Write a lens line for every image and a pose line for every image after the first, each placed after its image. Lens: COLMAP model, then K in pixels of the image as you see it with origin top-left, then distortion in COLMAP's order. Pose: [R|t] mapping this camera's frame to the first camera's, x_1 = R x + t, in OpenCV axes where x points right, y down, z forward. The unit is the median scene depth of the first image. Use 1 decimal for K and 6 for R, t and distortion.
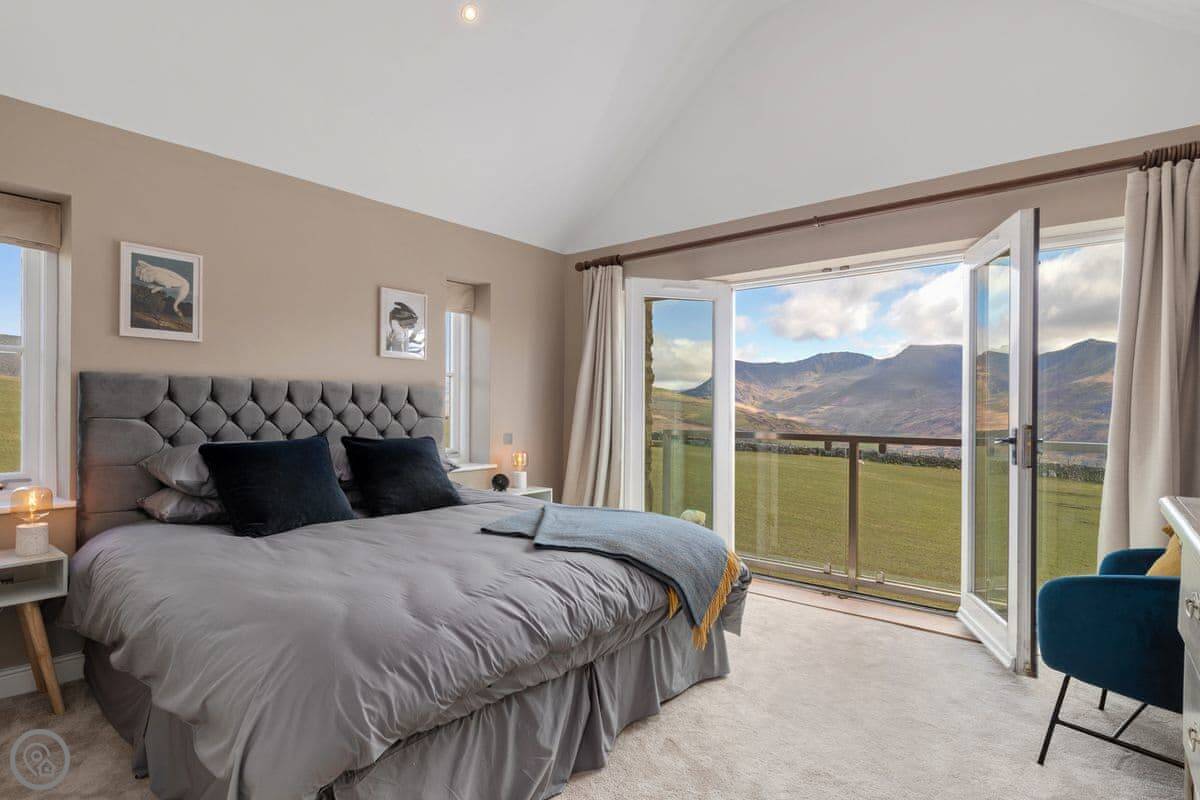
lens RADIAL K [[614.2, 0, 606.0], [0, 614.2, 411.4], [0, 0, 1]] dist [-0.000377, 0.000262]
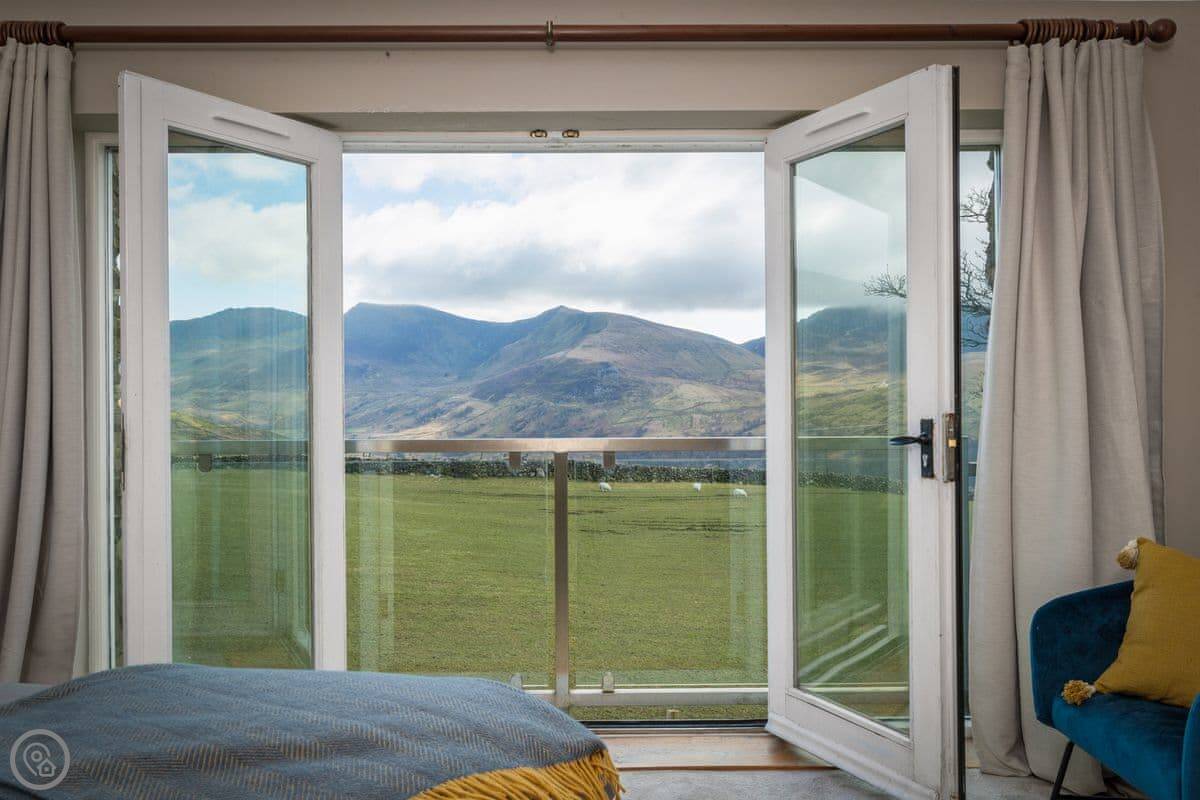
lens RADIAL K [[942.8, 0, 590.2], [0, 942.8, 397.3], [0, 0, 1]] dist [-0.004298, 0.004117]
pose [[0.764336, -0.015109, 0.644641, -0.148851], [0.016052, 0.999861, 0.004402, -0.002777], [-0.644618, 0.006983, 0.764473, 0.367640]]
